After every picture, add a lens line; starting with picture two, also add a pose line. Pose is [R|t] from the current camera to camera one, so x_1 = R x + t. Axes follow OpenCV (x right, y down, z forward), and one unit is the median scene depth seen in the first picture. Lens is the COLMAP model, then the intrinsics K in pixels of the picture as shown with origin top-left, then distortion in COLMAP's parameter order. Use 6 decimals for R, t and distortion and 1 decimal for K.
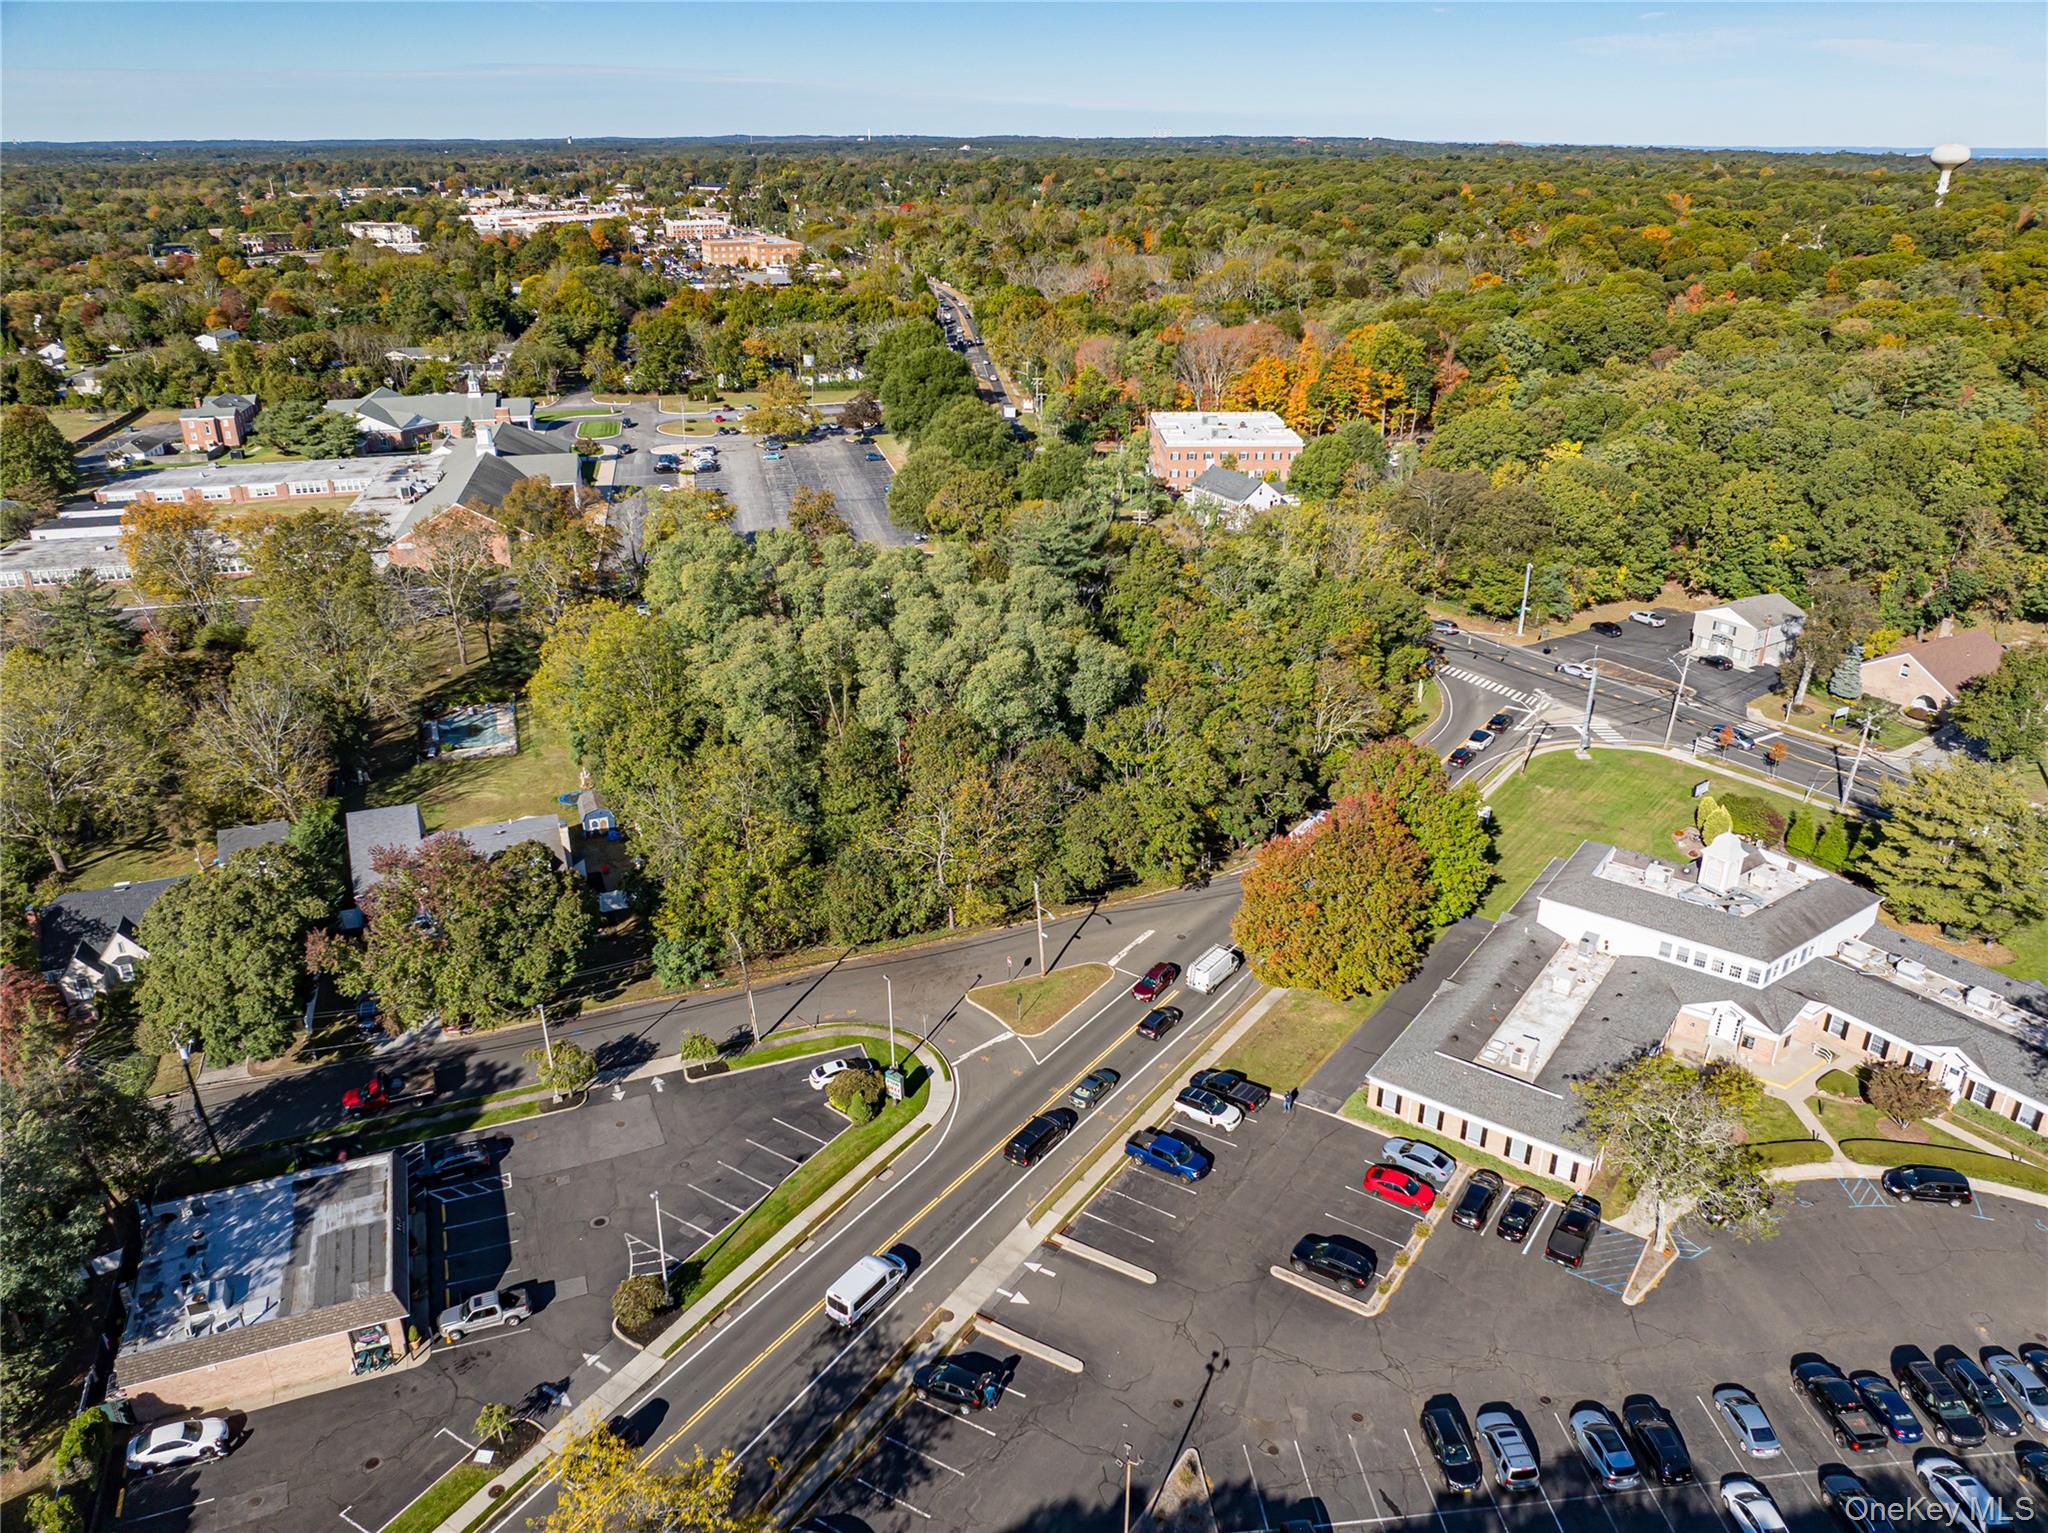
lens RADIAL K [[1444.5, 0, 1032.7], [0, 1444.5, 769.9], [0, 0, 1]] dist [-0.049044, 0.016646]
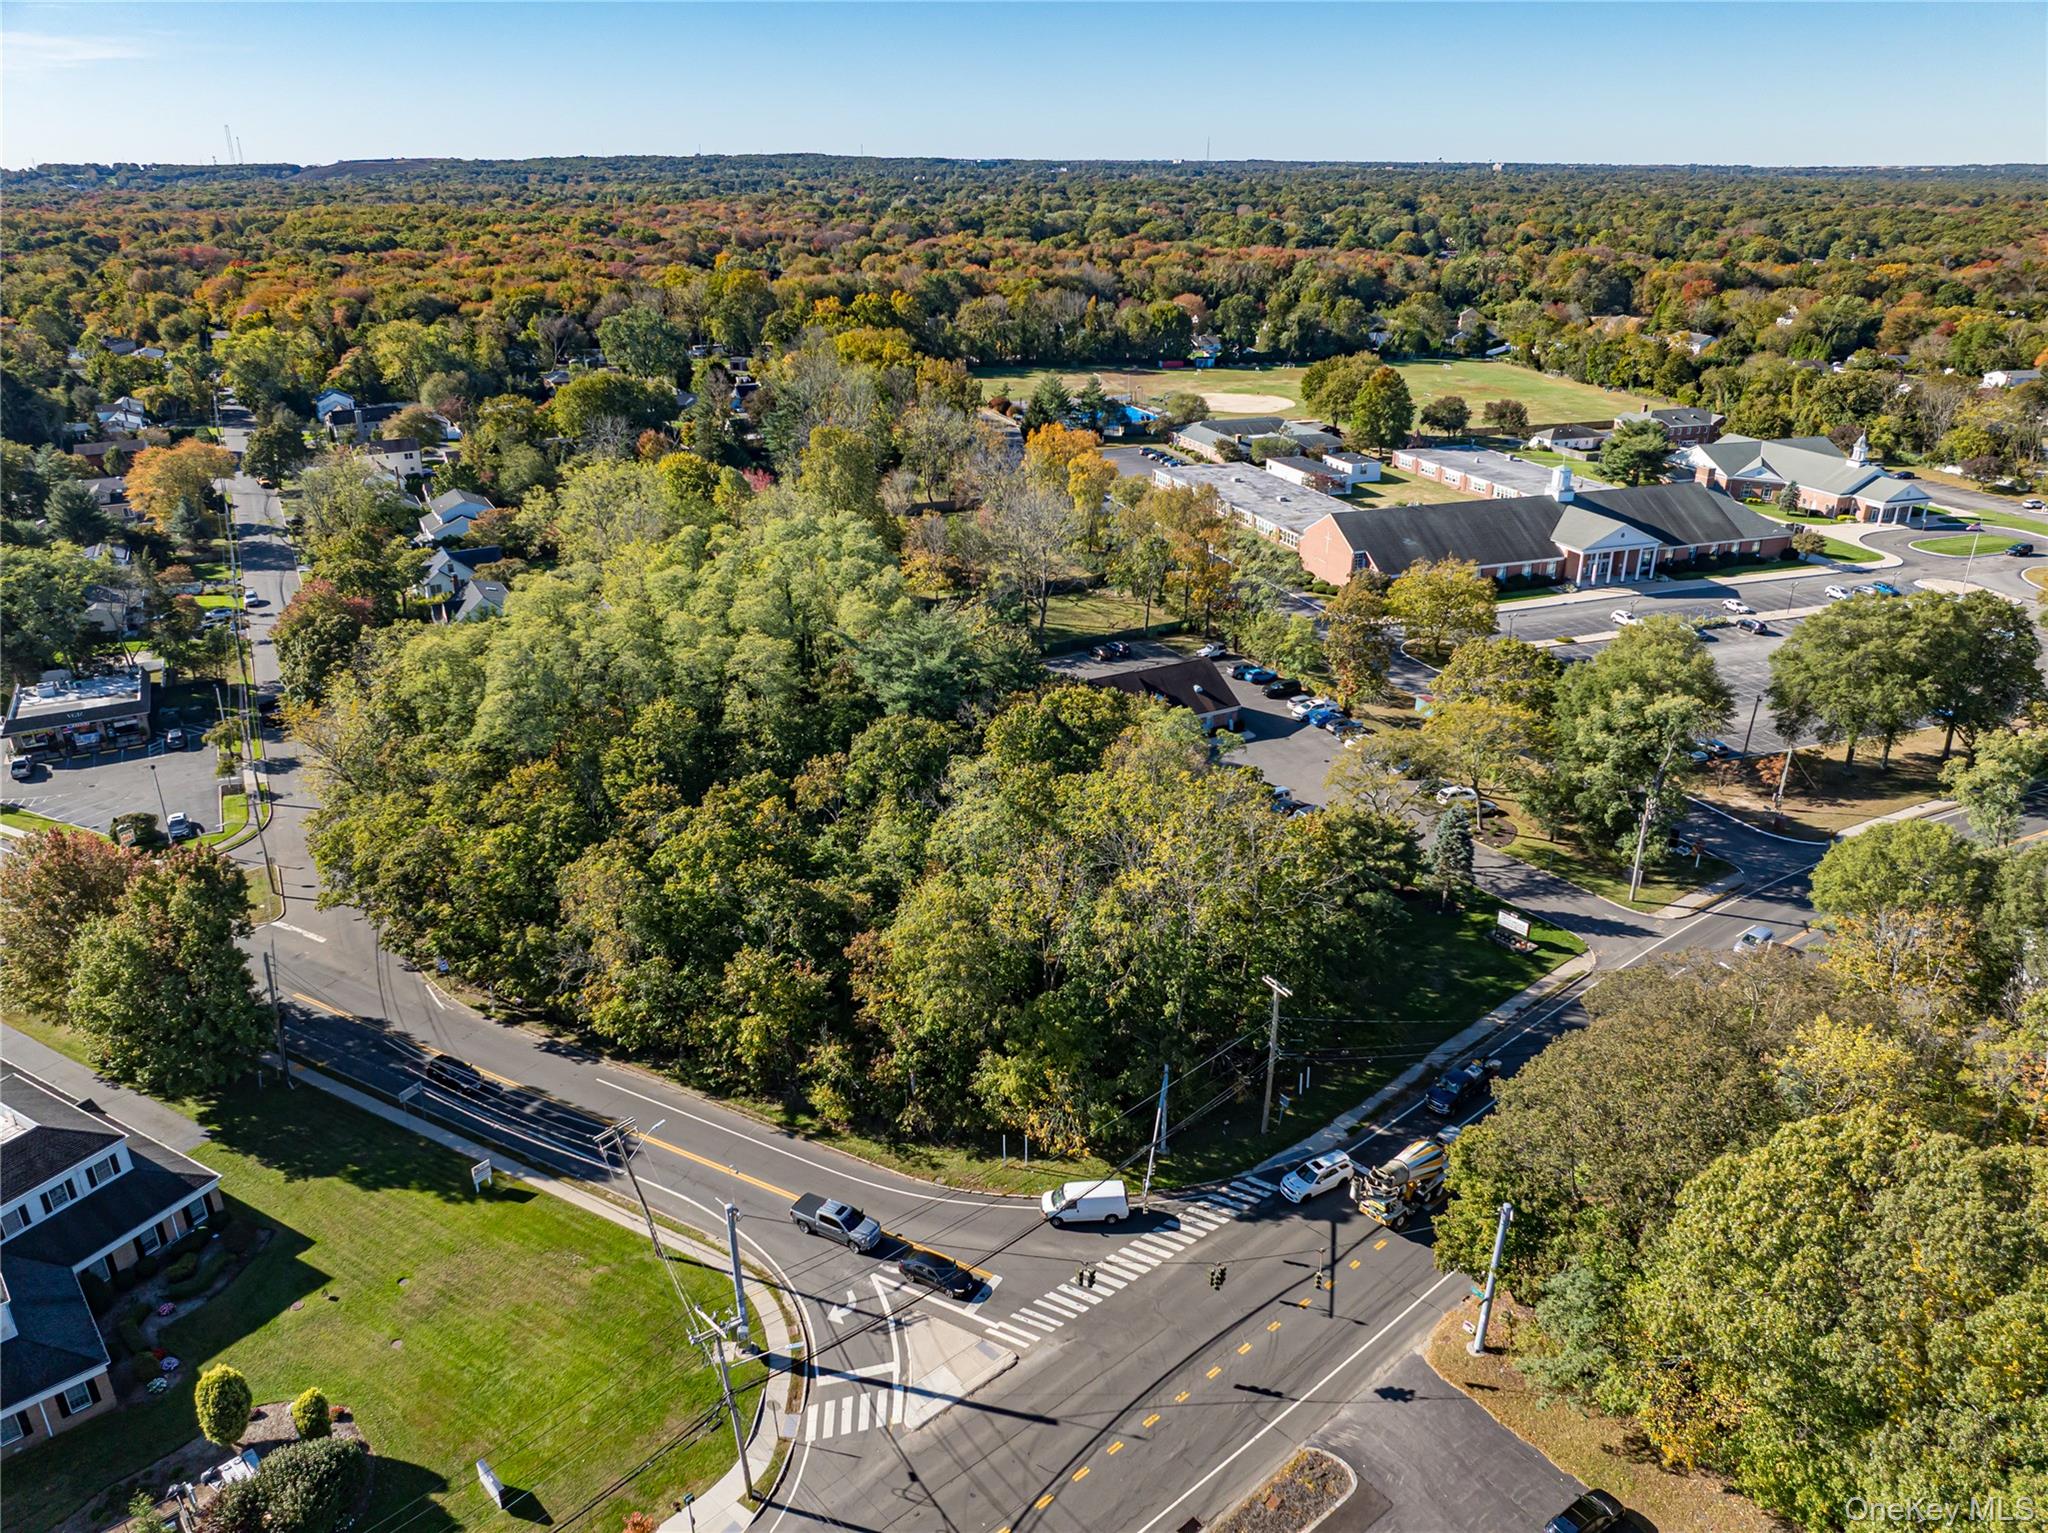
lens RADIAL K [[1444.5, 0, 1026.4], [0, 1444.5, 758.5], [0, 0, 1]] dist [-0.049044, 0.016646]
pose [[0.125027, 0.383999, -0.914829, 0.635498], [-0.402668, 0.862350, 0.306939, -0.313179], [0.906767, 0.329997, 0.262441, 0.739320]]
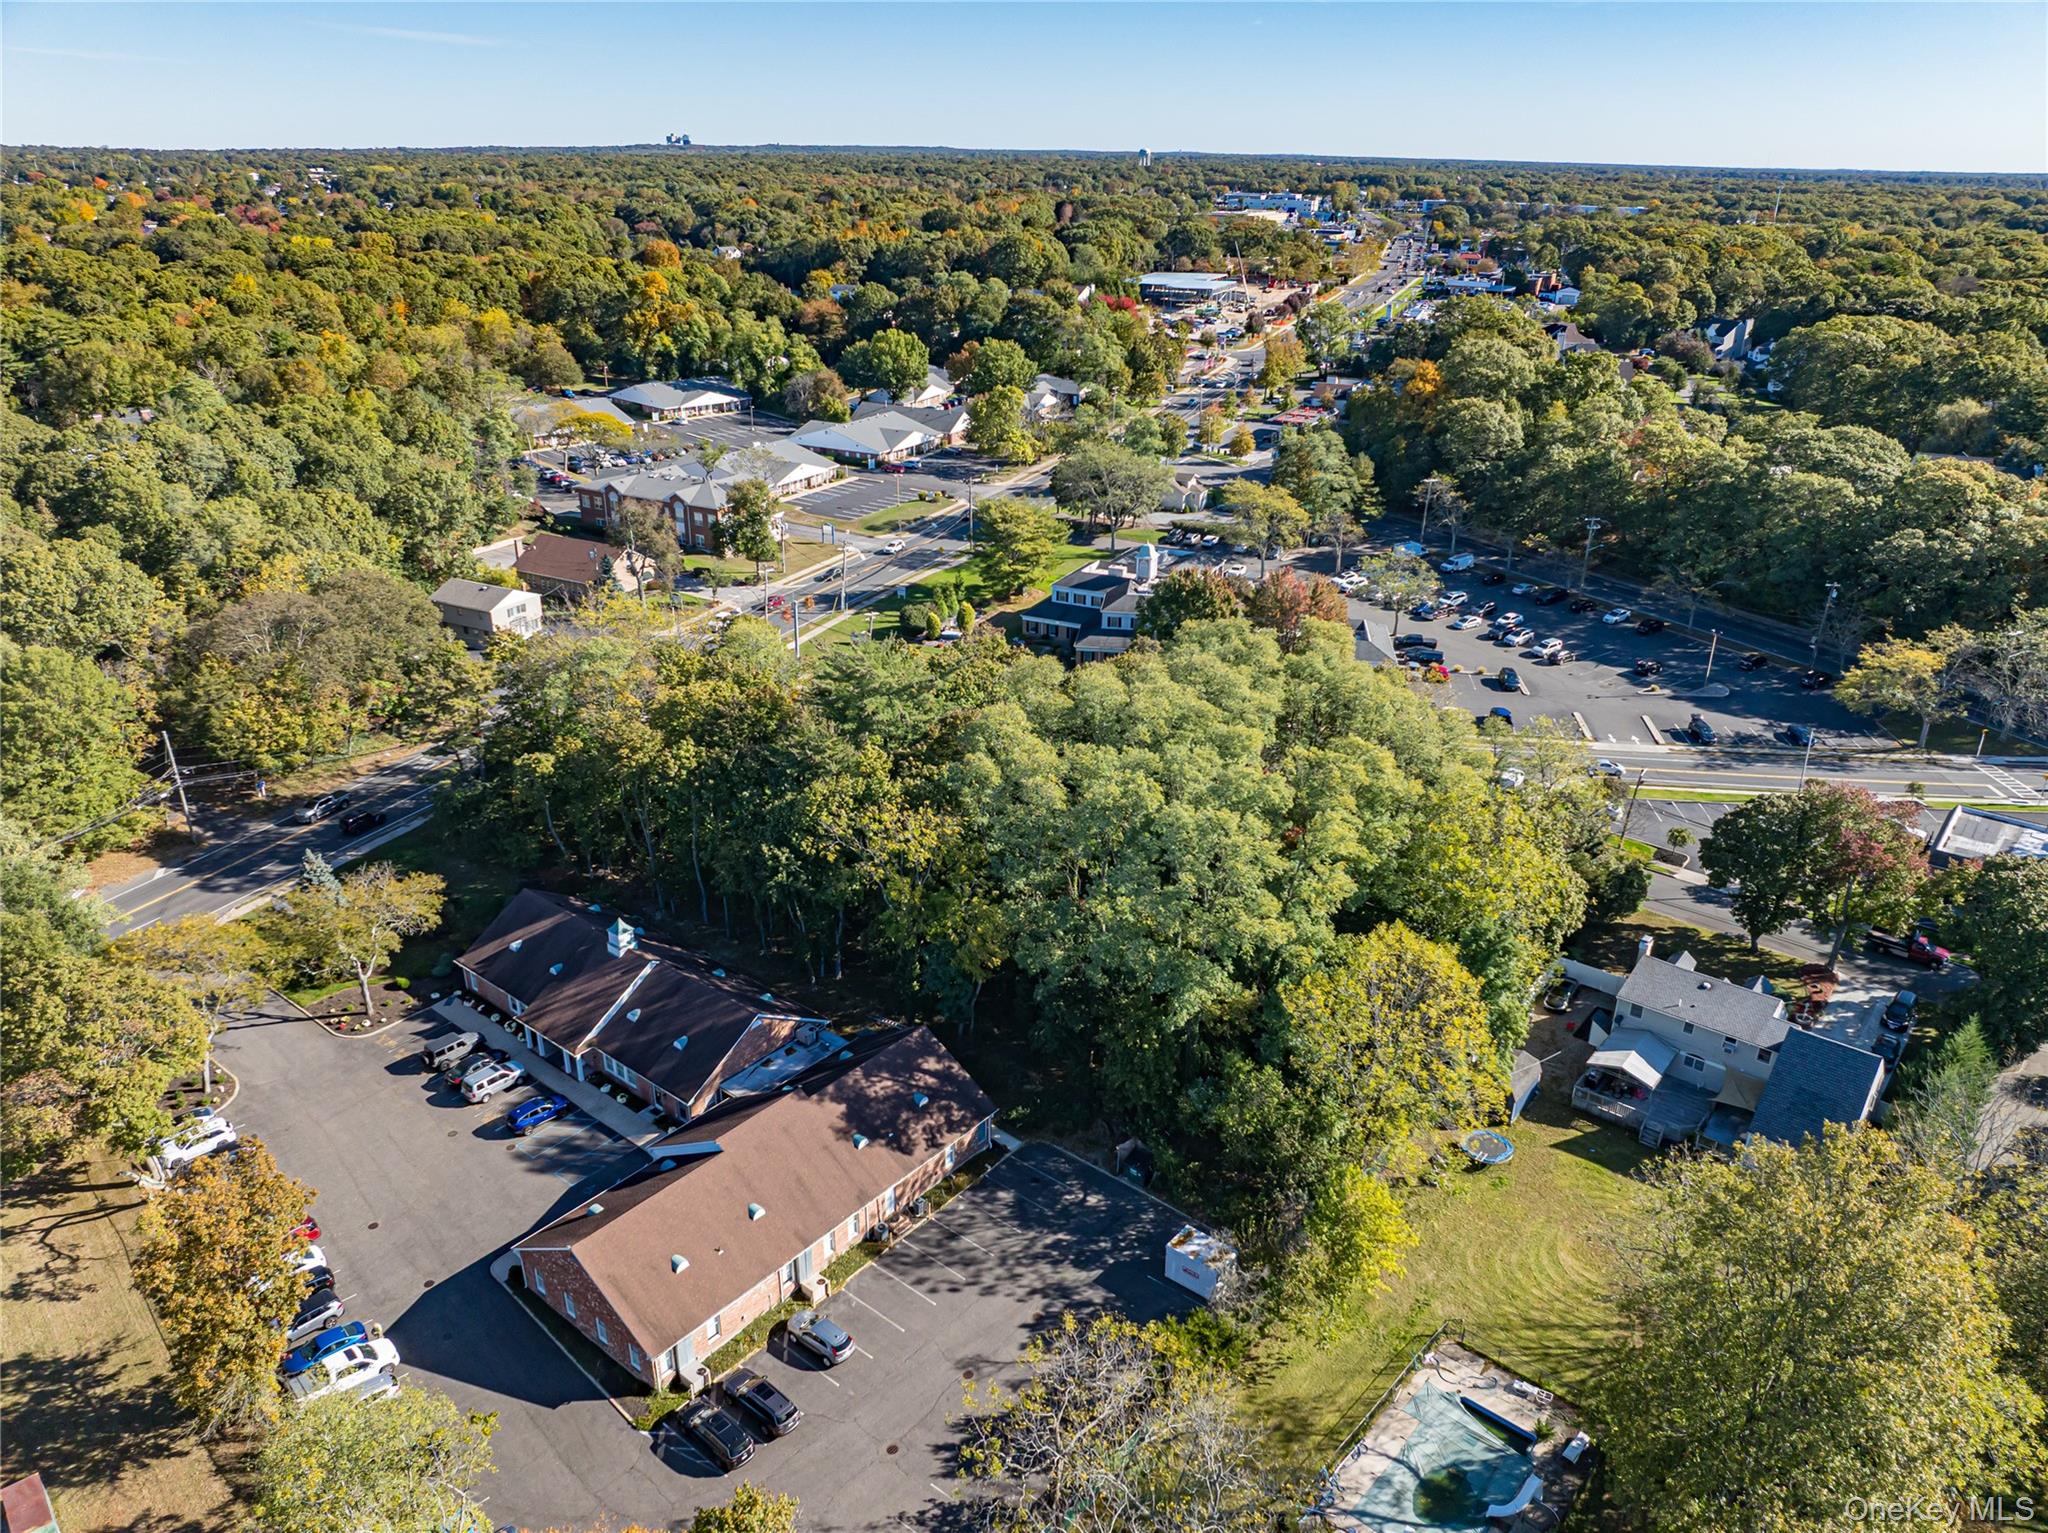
lens RADIAL K [[1444.5, 0, 1032.9], [0, 1444.5, 772.4], [0, 0, 1]] dist [-0.049044, 0.016646]
pose [[-0.482990, -0.356241, 0.799883, -0.536790], [0.343315, 0.763313, 0.547256, -0.427571], [-0.805516, 0.538931, -0.246369, 0.972514]]
